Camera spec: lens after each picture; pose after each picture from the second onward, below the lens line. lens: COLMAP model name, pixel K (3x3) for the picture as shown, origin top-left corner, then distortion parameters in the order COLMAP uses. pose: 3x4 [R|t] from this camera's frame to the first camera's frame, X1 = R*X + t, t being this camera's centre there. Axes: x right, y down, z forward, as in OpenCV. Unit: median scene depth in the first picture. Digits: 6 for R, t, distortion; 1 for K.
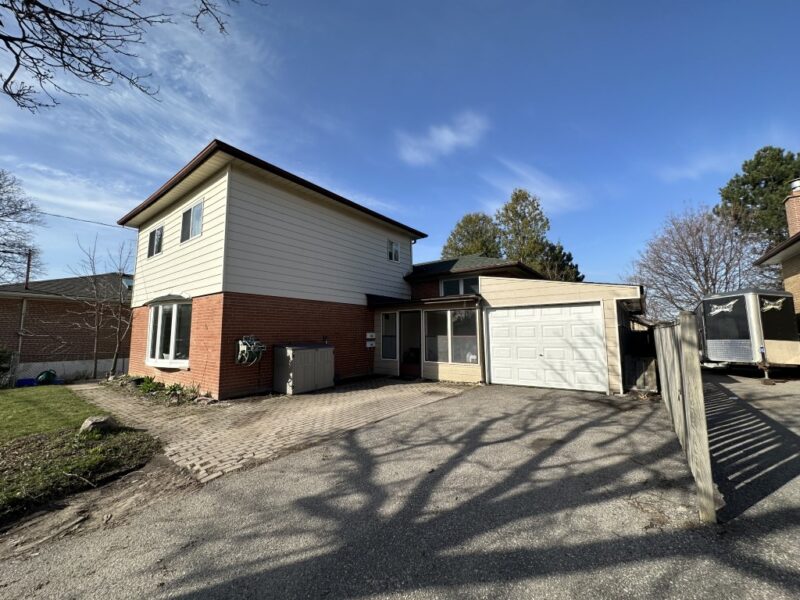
lens RADIAL K [[317.1, 0, 399.9], [0, 317.1, 296.1], [0, 0, 1]] dist [0.004426, 0.000222]
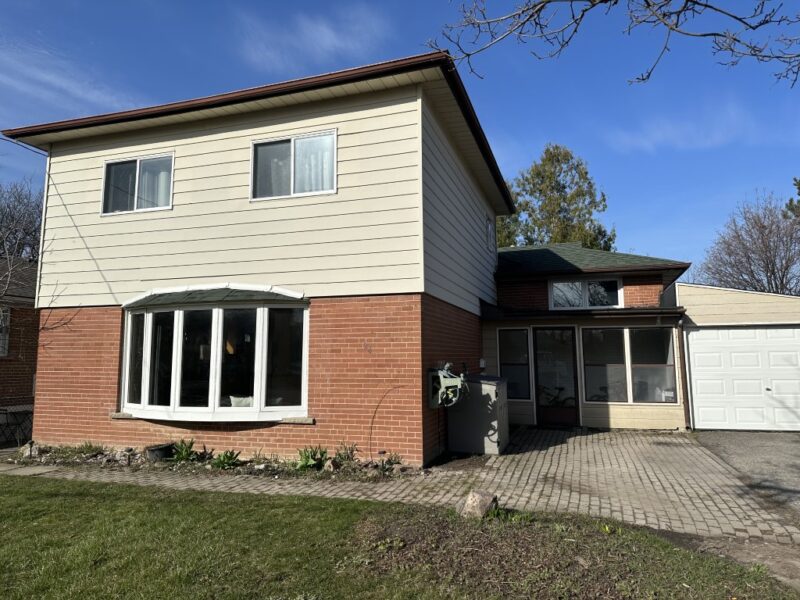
lens RADIAL K [[559.5, 0, 399.5], [0, 559.5, 300.1], [0, 0, 1]] dist [0.030994, -0.006392]
pose [[0.944949, 0.037275, 0.325087, -0.775771], [-0.038435, 0.999257, -0.002853, 0.006399], [-0.324952, -0.009799, 0.945680, -0.009723]]
